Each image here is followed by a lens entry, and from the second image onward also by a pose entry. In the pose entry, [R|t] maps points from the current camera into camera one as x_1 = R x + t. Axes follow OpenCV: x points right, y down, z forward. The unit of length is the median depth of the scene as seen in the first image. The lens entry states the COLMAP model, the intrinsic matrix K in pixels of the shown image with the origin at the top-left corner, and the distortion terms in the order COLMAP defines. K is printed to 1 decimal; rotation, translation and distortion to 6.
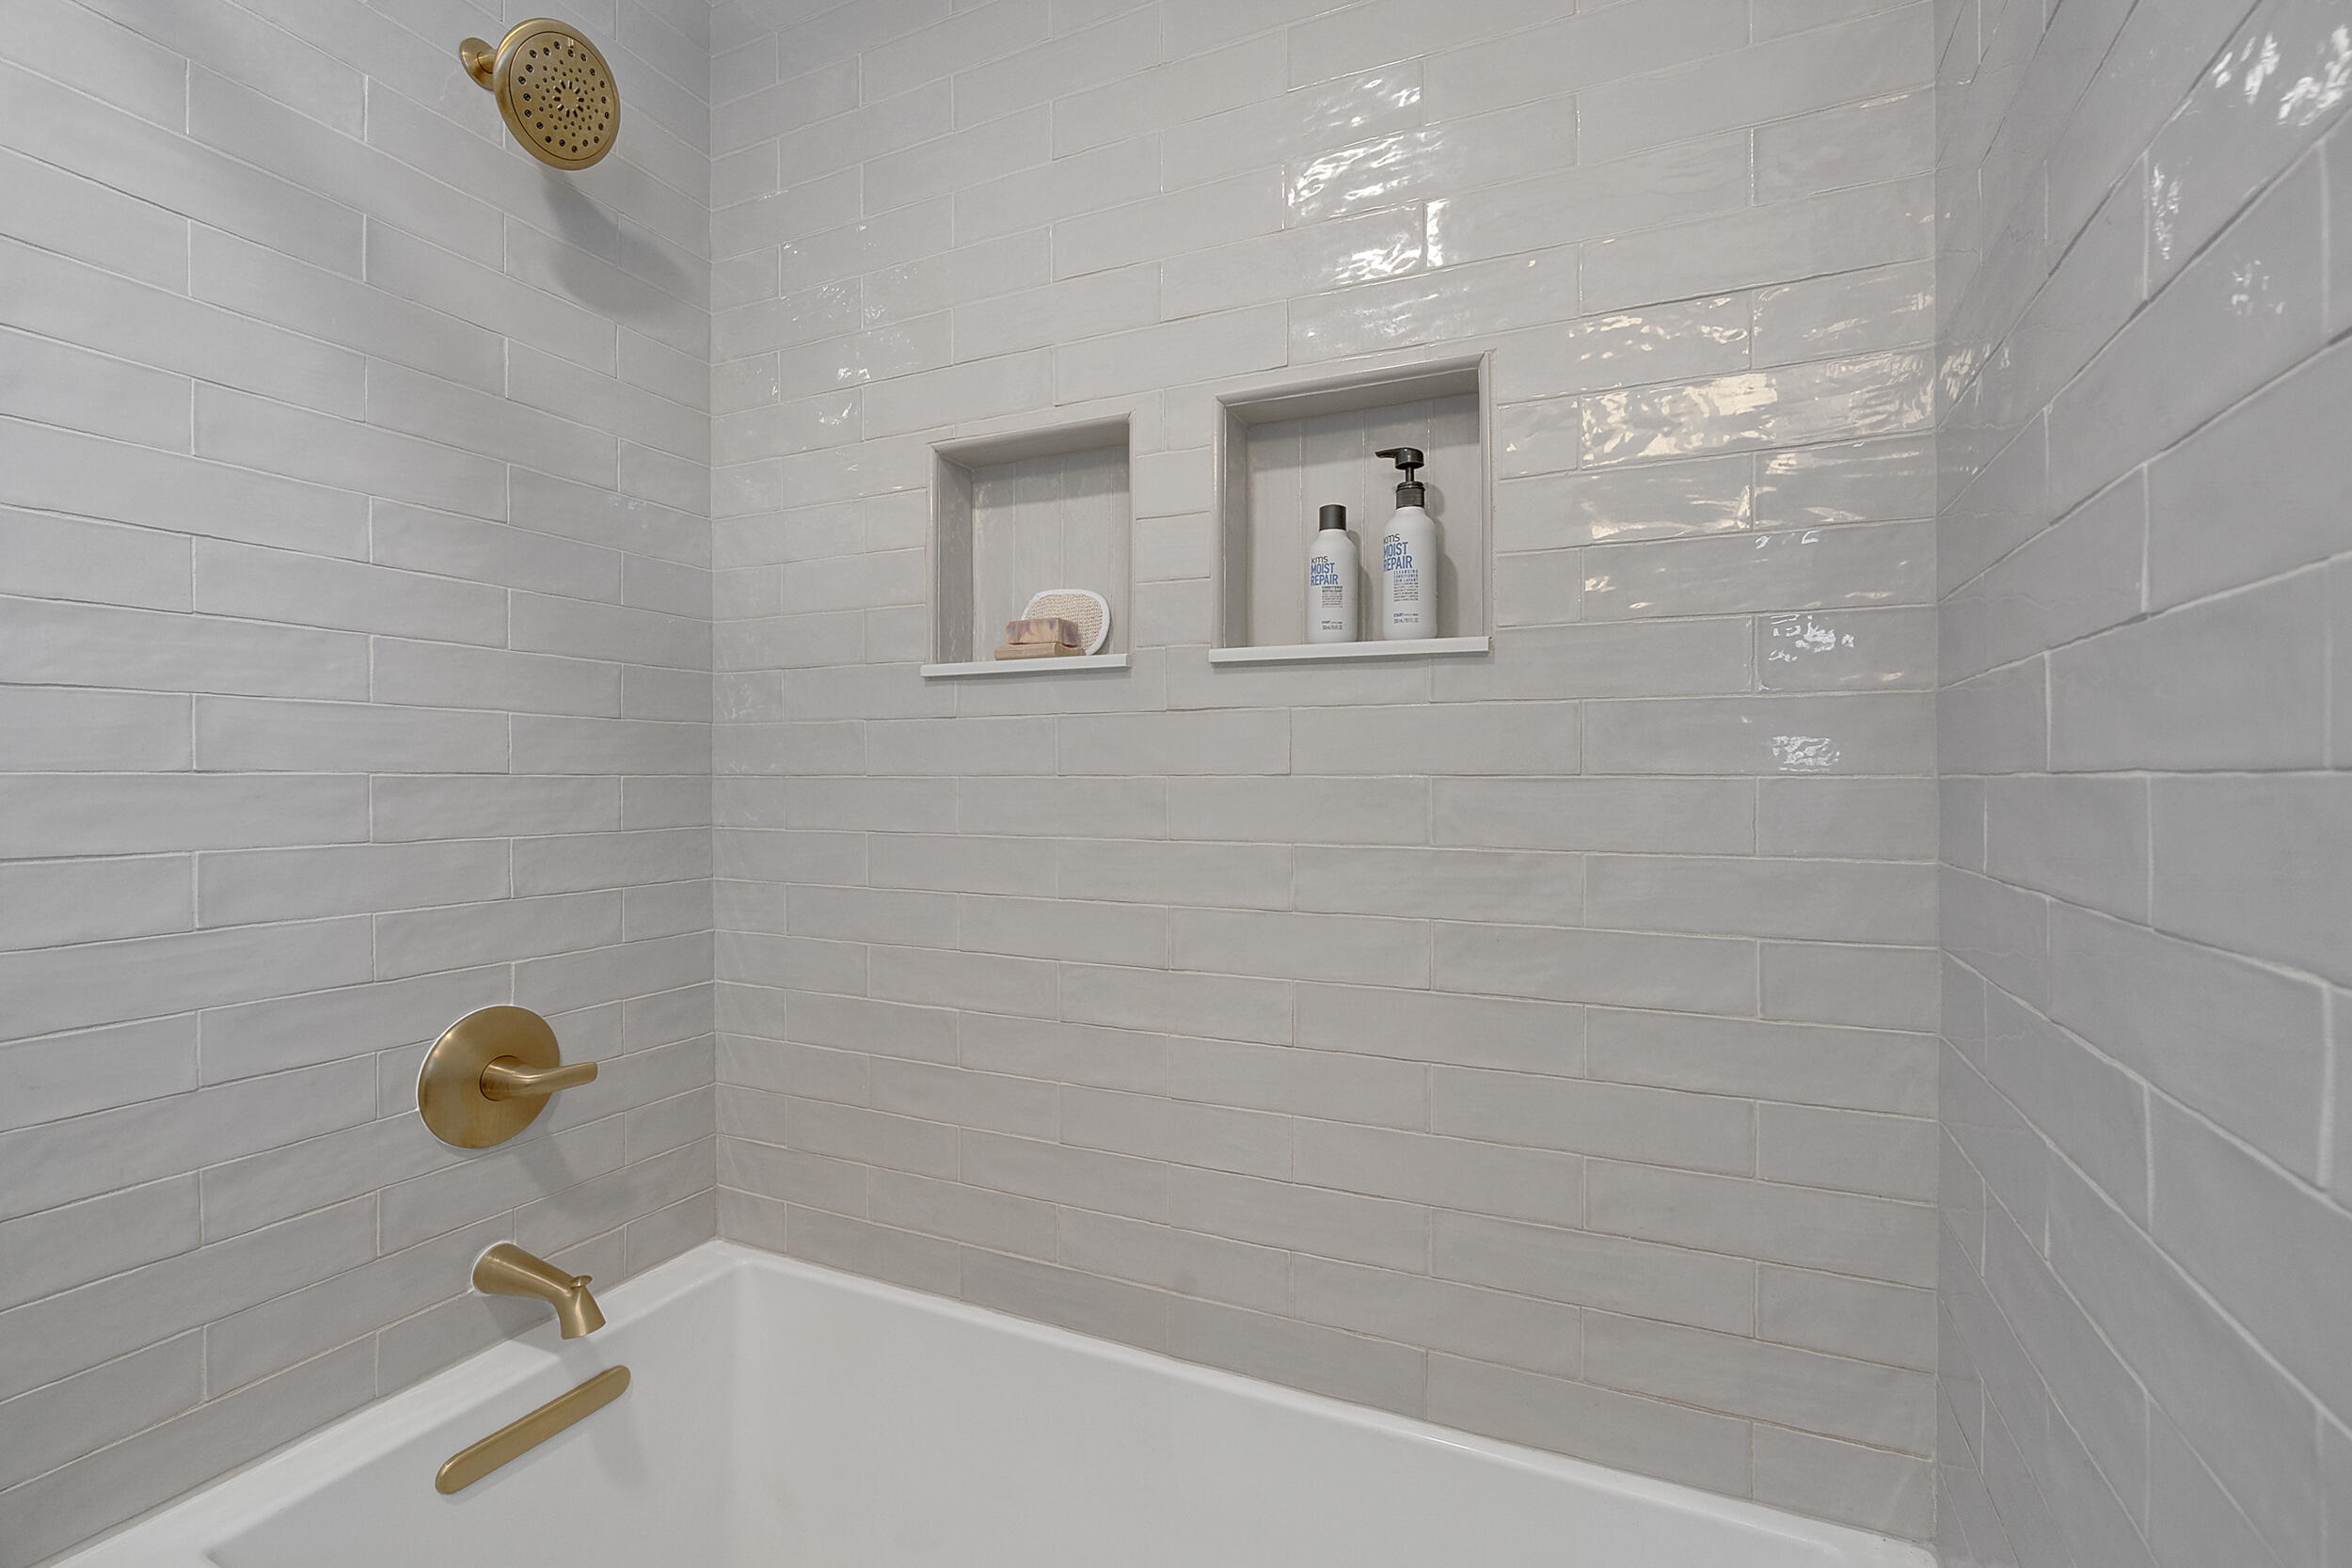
lens RADIAL K [[1094.8, 0, 1176.0], [0, 1094.8, 784.0], [0, 0, 1]] dist [-0.000841, 0.000629]
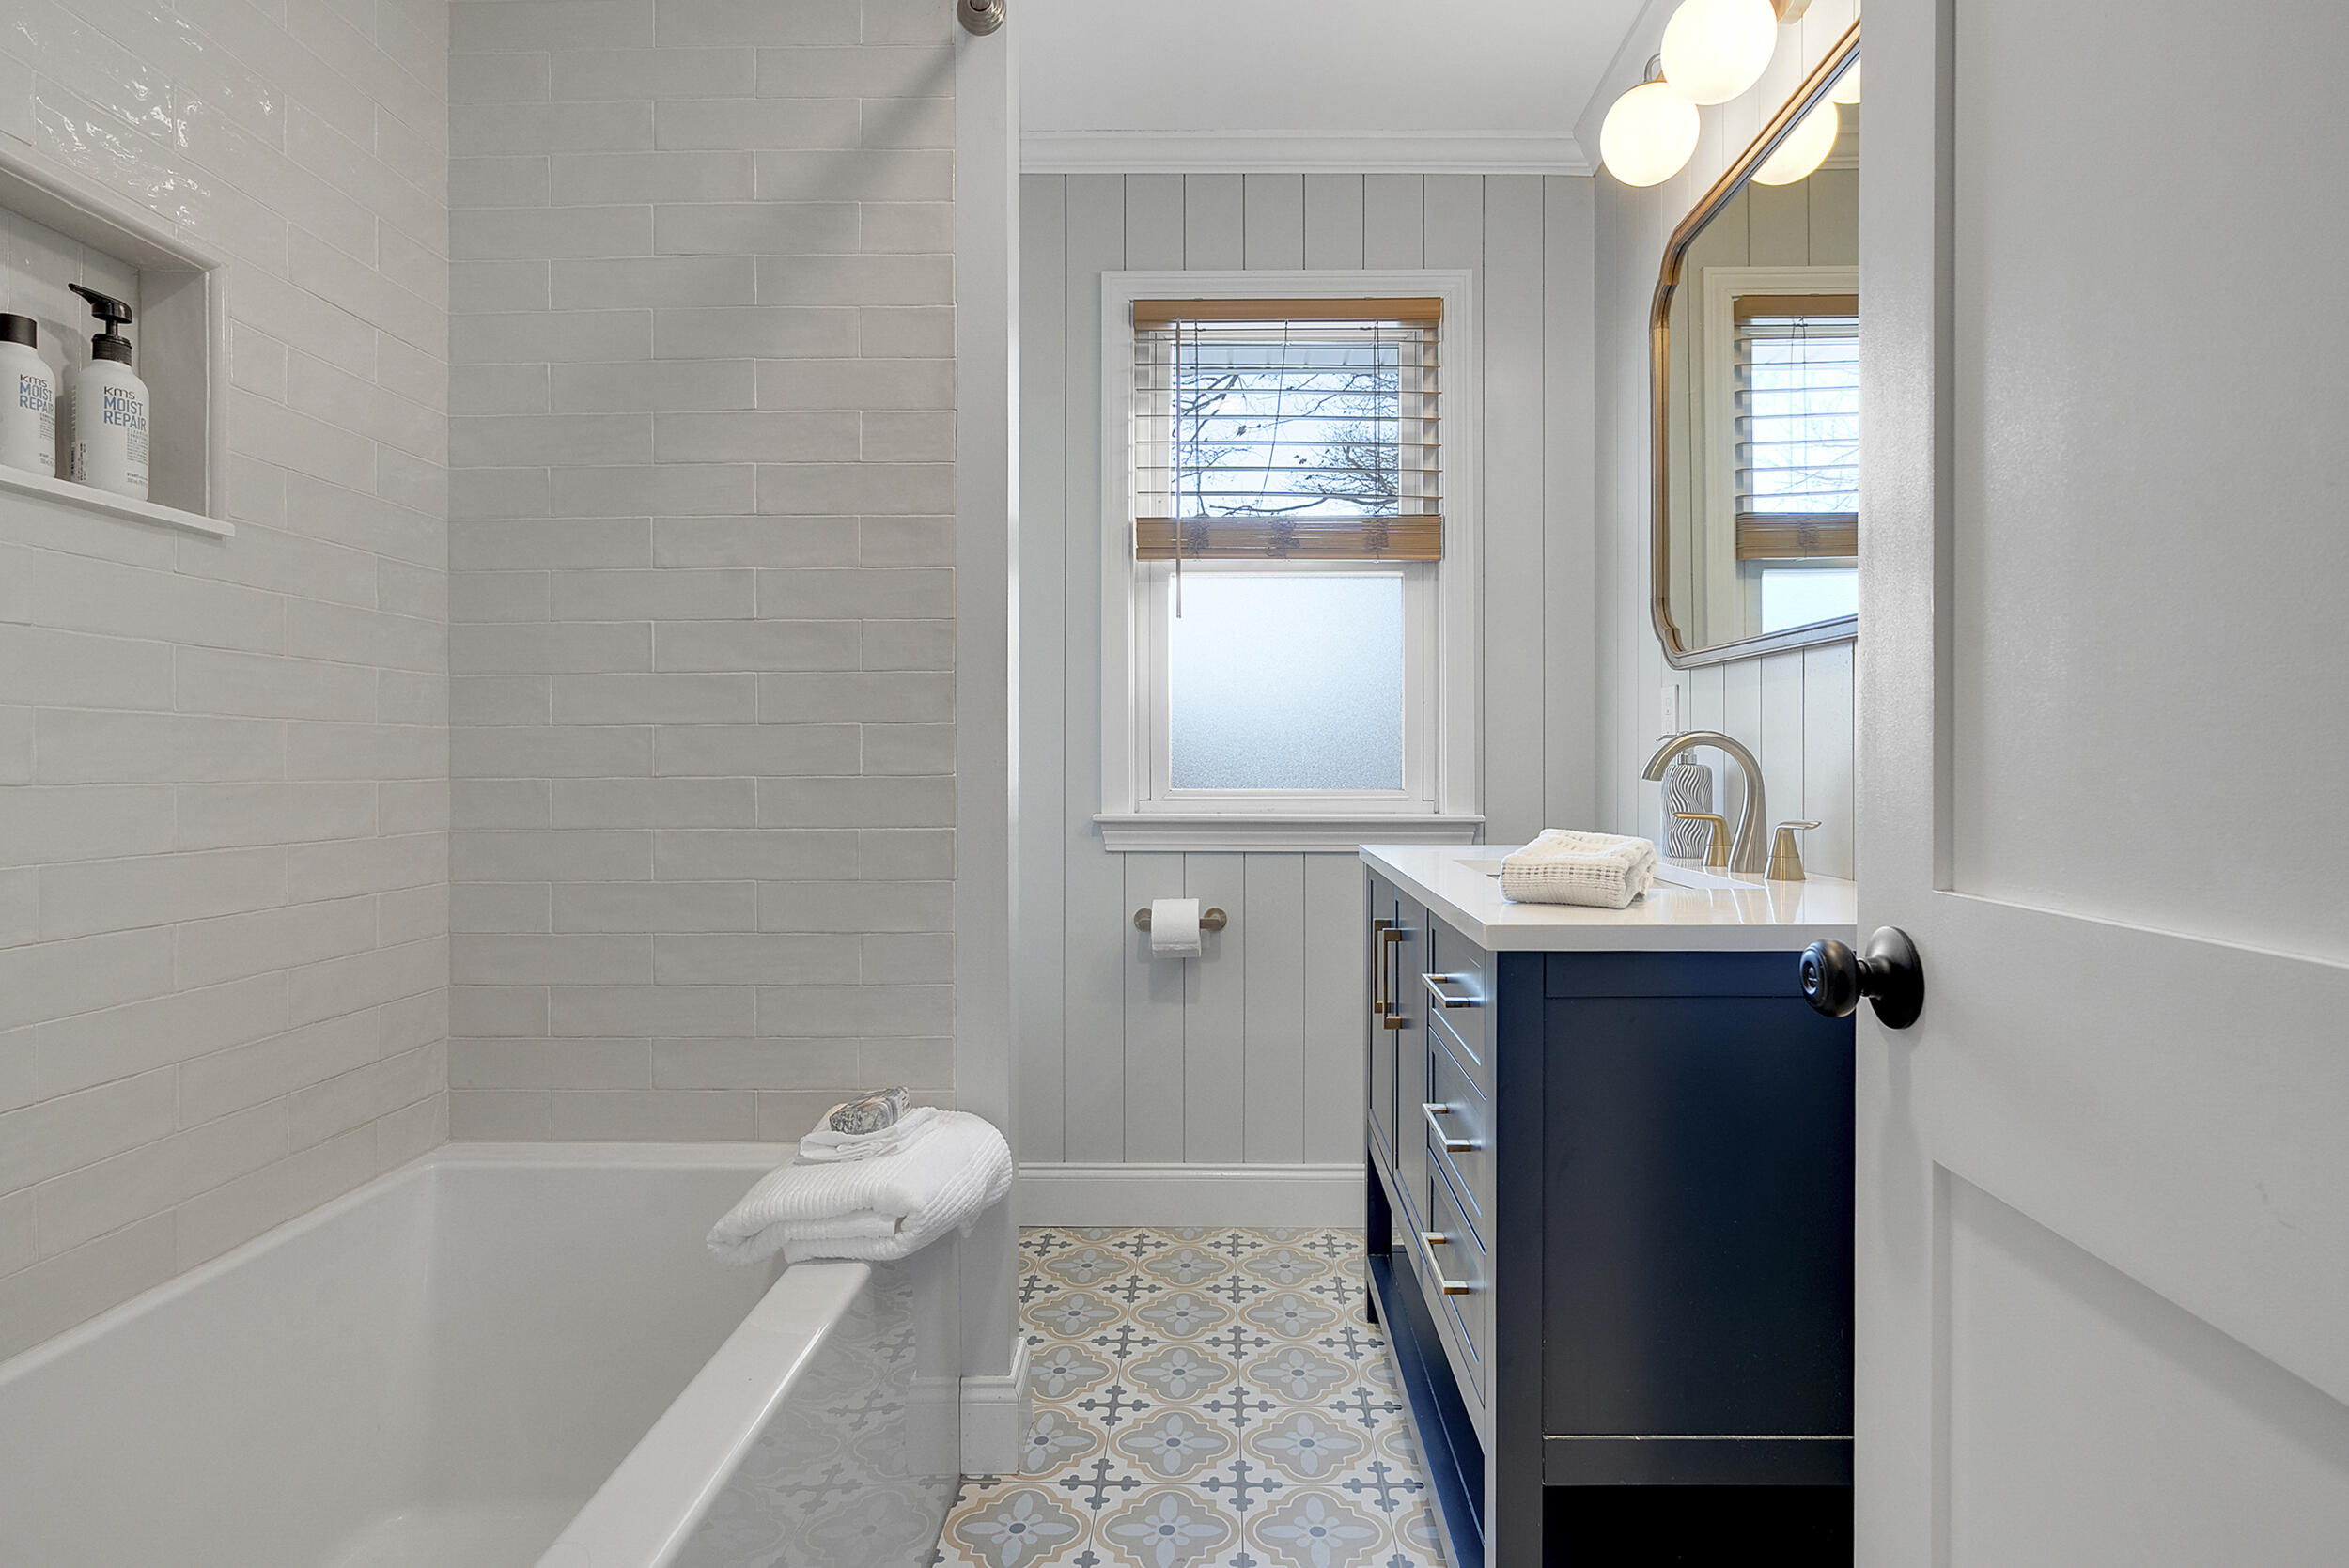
lens RADIAL K [[1093.4, 0, 1174.5], [0, 1093.4, 784.0], [0, 0, 1]] dist [-0.000841, 0.000629]
pose [[-0.388360, -0.021277, 0.921262, -1.062464], [0.007362, 0.999630, 0.026191, 0.102870], [-0.921478, 0.016954, -0.388060, 0.525345]]
